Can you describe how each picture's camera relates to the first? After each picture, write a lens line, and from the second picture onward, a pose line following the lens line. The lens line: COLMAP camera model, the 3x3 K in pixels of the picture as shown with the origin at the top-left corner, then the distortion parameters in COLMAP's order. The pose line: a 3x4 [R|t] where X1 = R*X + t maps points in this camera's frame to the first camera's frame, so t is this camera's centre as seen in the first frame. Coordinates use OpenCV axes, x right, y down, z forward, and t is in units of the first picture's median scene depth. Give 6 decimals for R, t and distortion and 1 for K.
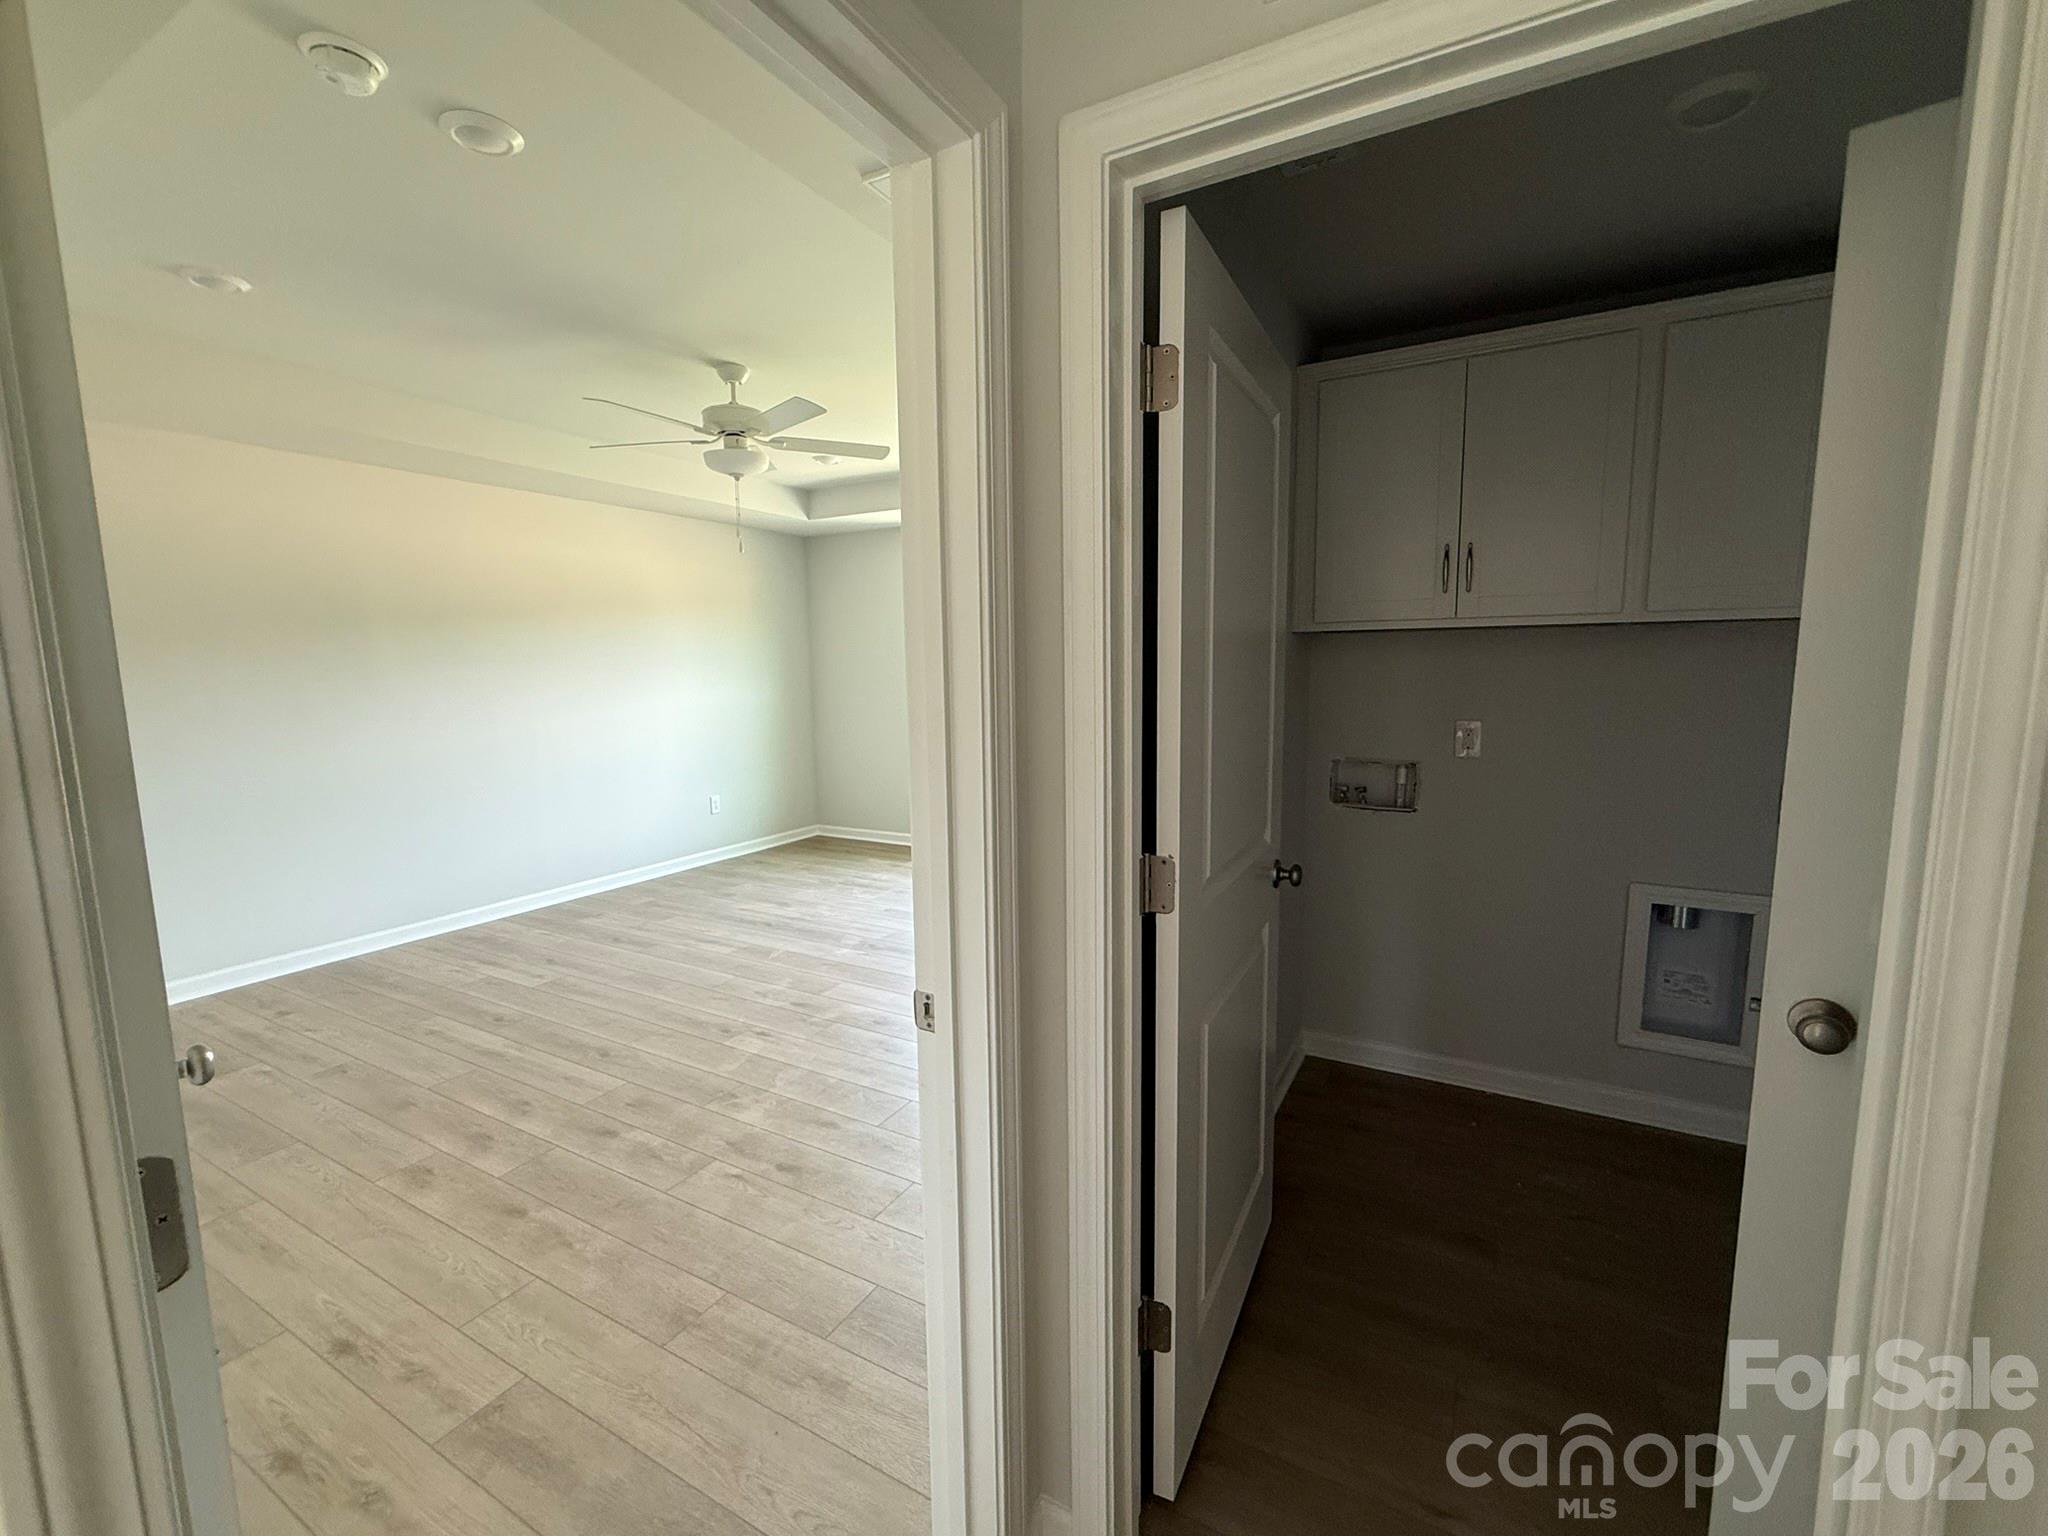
lens RADIAL K [[835.6, 0, 1021.7], [0, 835.6, 764.3], [0, 0, 1]] dist [0.000514, -0.000271]
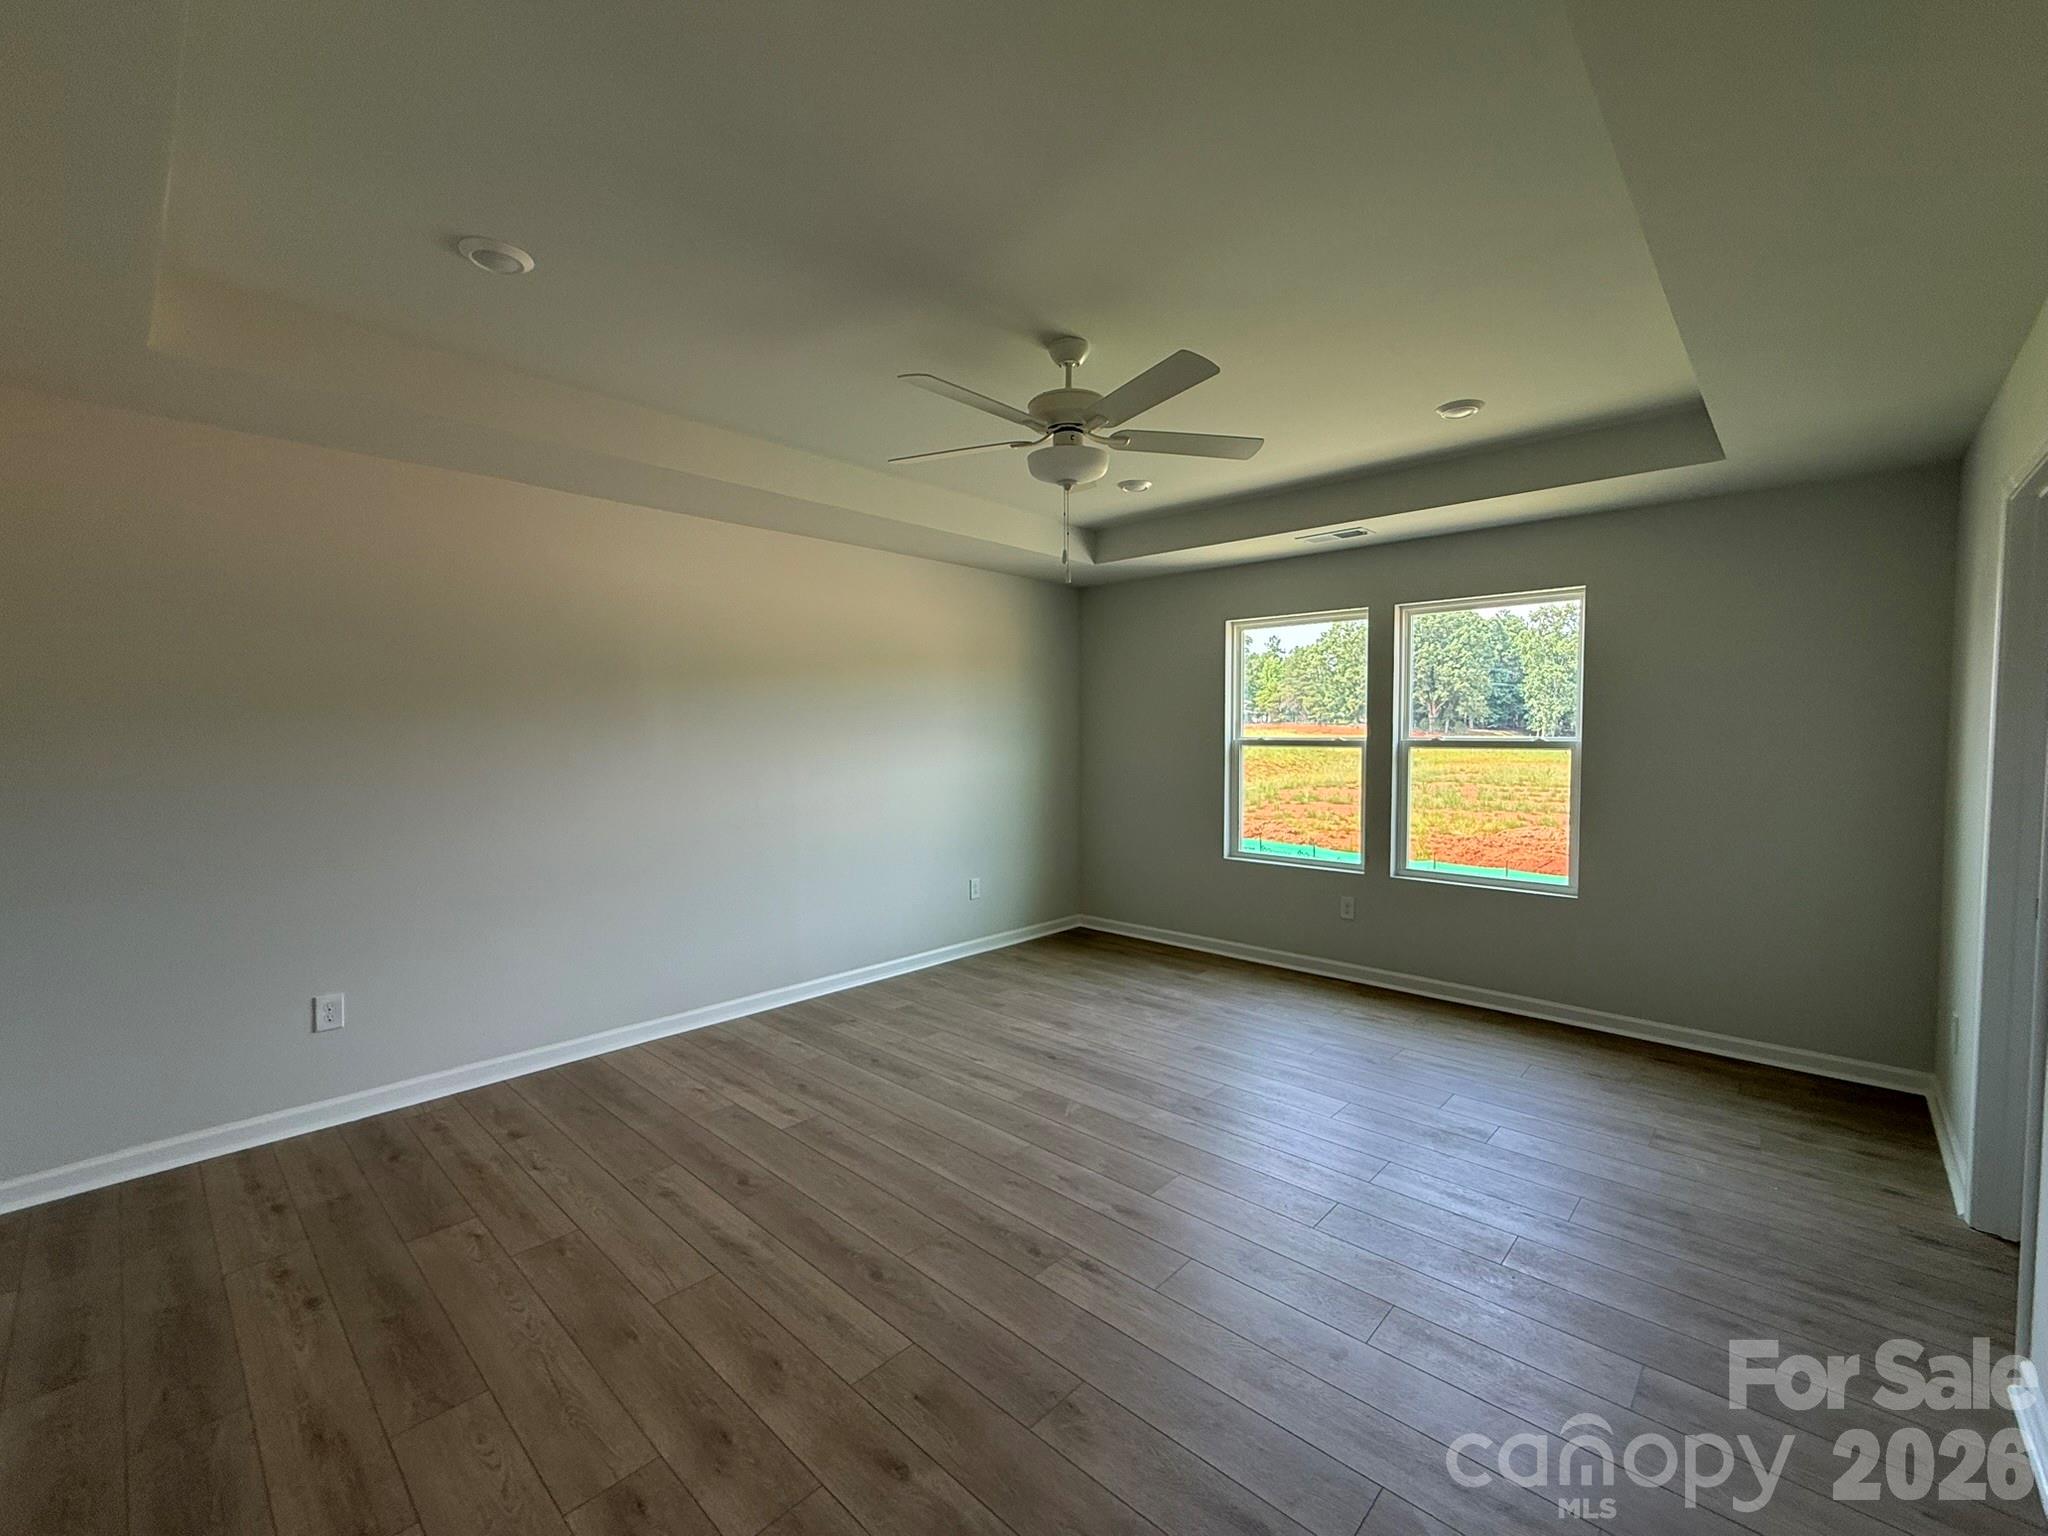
lens RADIAL K [[835.6, 0, 1031.4], [0, 835.6, 764.9], [0, 0, 1]] dist [0.000514, -0.000271]
pose [[0.972665, 0.019663, -0.231380, -0.169962], [-0.037759, 0.996540, -0.074042, -0.027713], [0.229124, 0.080755, 0.970042, 0.243388]]
